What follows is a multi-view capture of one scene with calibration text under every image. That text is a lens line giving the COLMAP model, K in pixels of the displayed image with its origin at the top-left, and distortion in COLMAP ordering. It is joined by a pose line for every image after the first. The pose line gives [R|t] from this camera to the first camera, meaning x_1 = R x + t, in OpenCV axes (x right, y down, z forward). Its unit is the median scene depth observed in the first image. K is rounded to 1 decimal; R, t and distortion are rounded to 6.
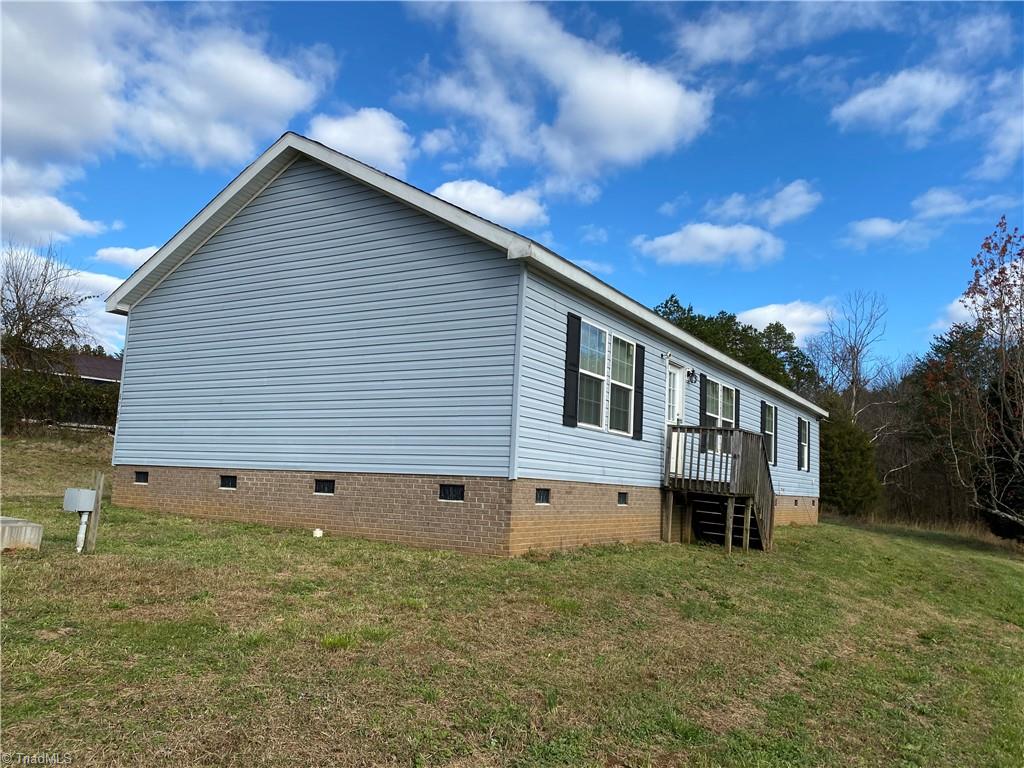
lens RADIAL K [[782.0, 0, 513.1], [0, 782.0, 382.0], [0, 0, 1]] dist [0.052368, -0.068311]
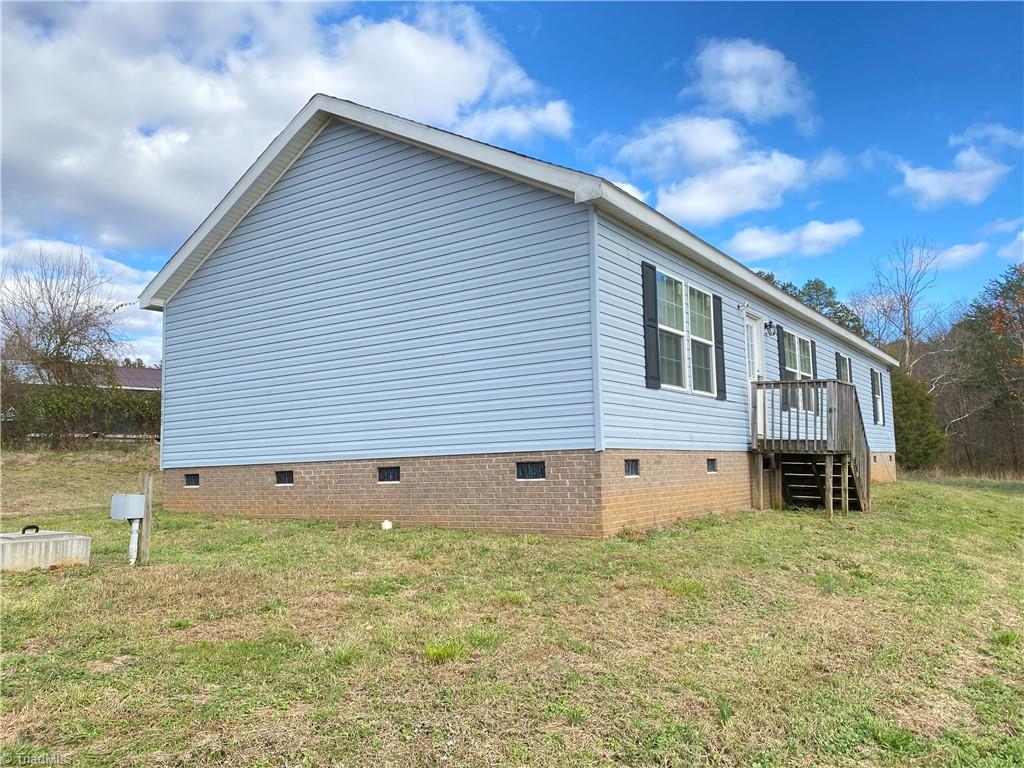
lens RADIAL K [[782.0, 0, 514.7], [0, 782.0, 378.7], [0, 0, 1]] dist [0.052368, -0.068311]
pose [[0.996170, -0.077213, -0.041022, -0.051605], [0.077930, 0.996828, 0.016178, 0.019765], [0.039643, -0.019313, 0.999027, 0.101304]]
